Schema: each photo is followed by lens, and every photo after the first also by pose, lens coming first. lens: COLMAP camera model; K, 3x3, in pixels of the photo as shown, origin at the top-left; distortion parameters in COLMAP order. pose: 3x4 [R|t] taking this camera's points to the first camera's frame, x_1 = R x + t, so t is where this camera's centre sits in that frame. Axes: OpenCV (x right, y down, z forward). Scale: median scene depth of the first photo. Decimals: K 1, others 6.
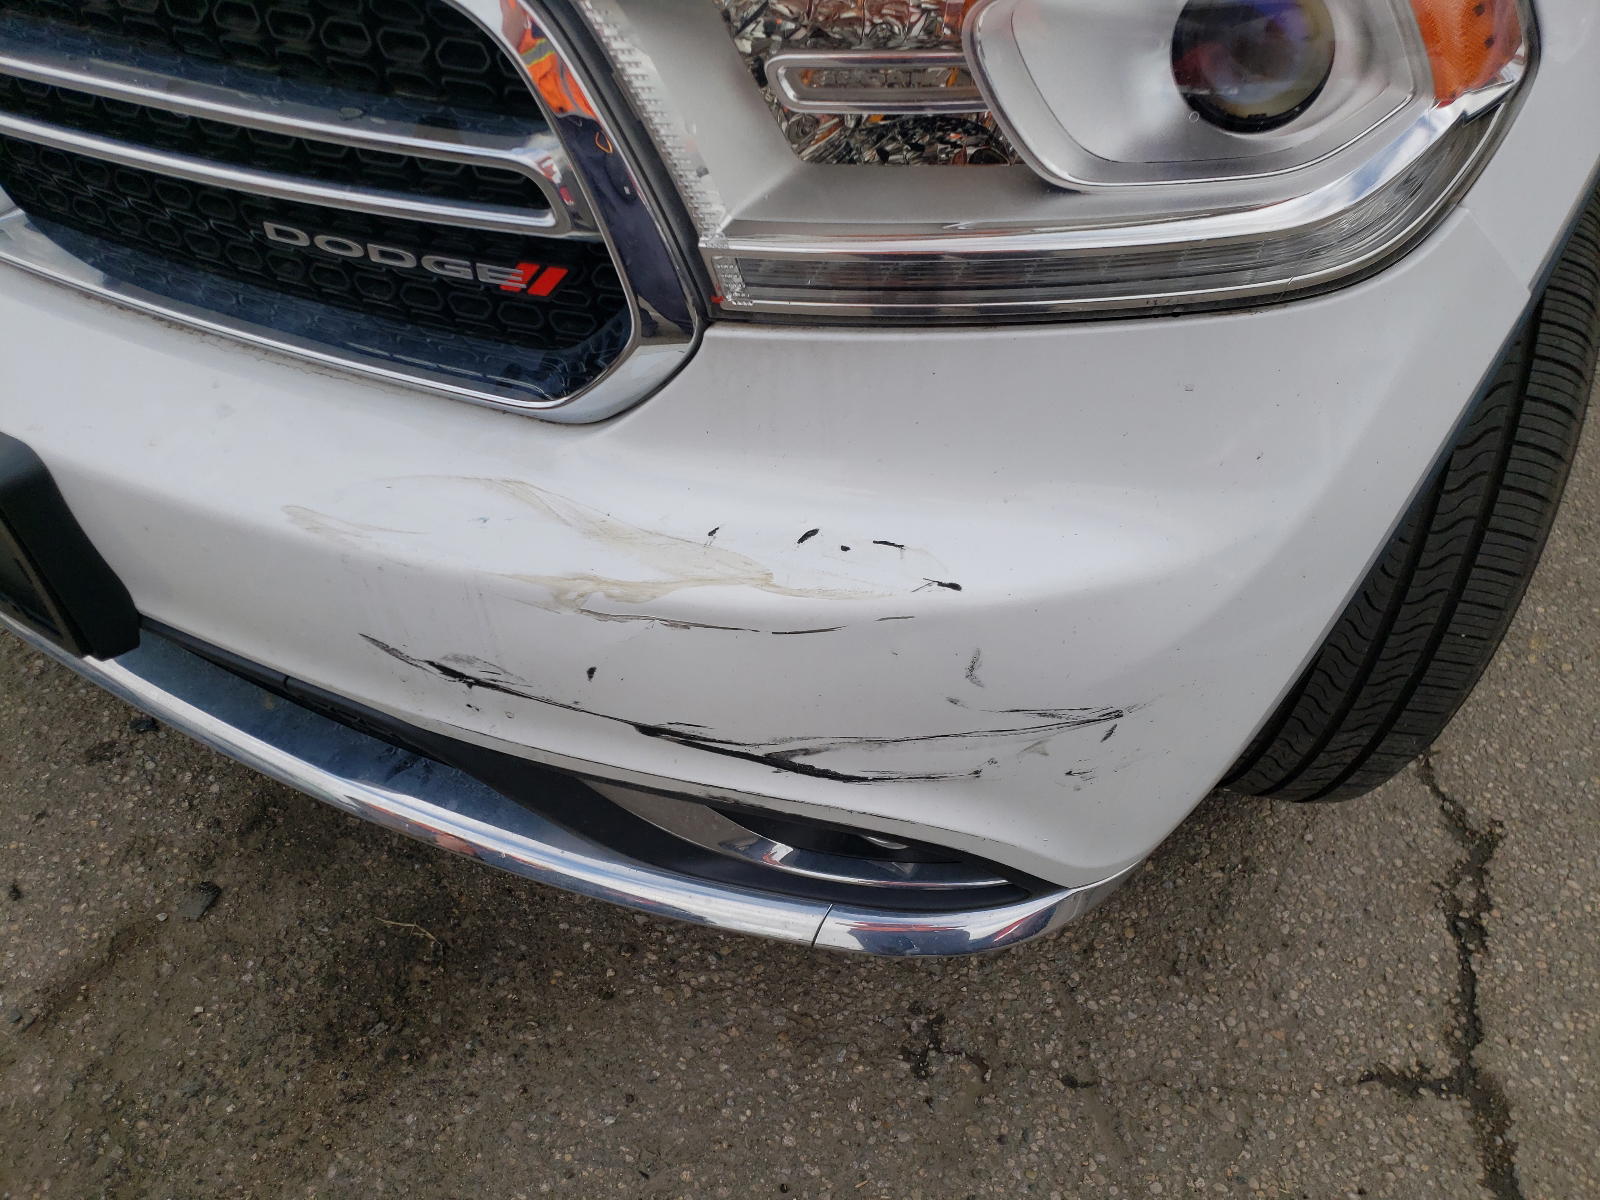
lens RADIAL K [[1263.9, 0, 801.2], [0, 1263.9, 631.3], [0, 0, 1]] dist [0.029548, -0.007105]
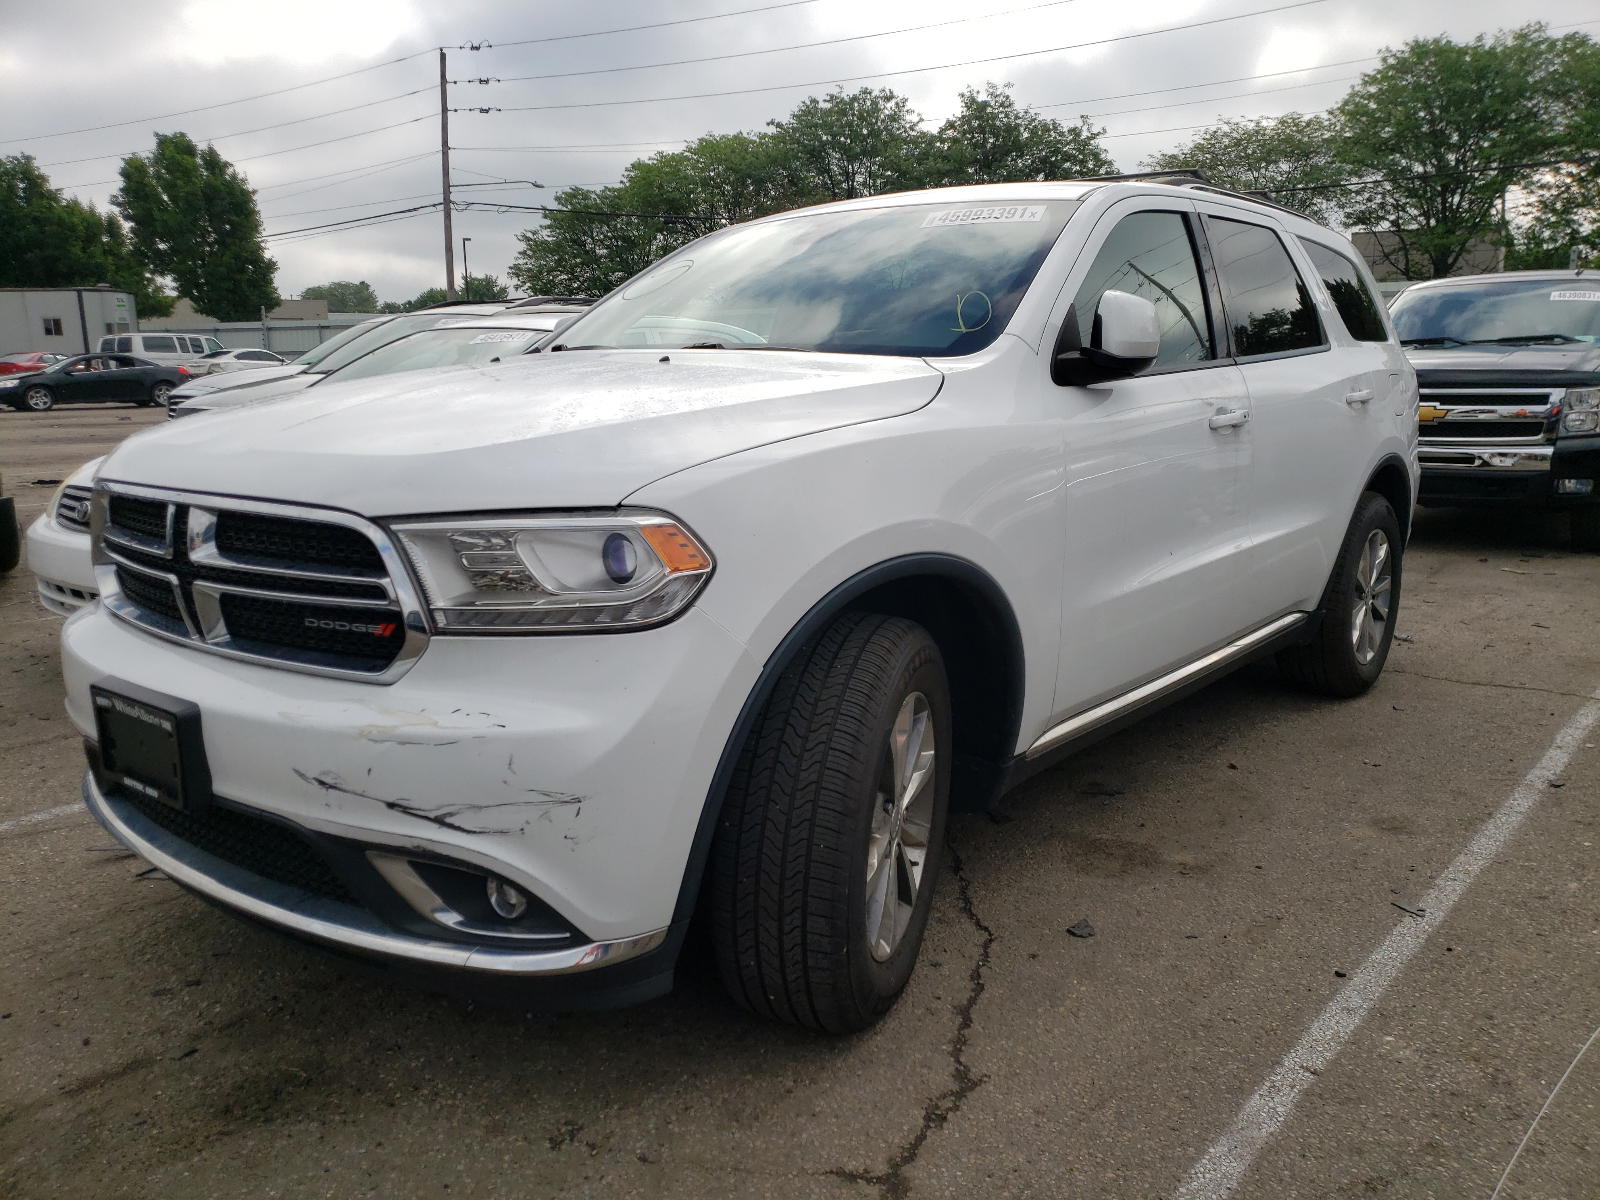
lens RADIAL K [[1263.9, 0, 801.2], [0, 1263.9, 631.3], [0, 0, 1]] dist [0.029548, -0.007105]
pose [[0.988714, 0.016786, -0.148871, 0.648672], [-0.098828, 0.819898, -0.563915, 0.706486], [0.112593, 0.572263, 0.812304, -0.670284]]
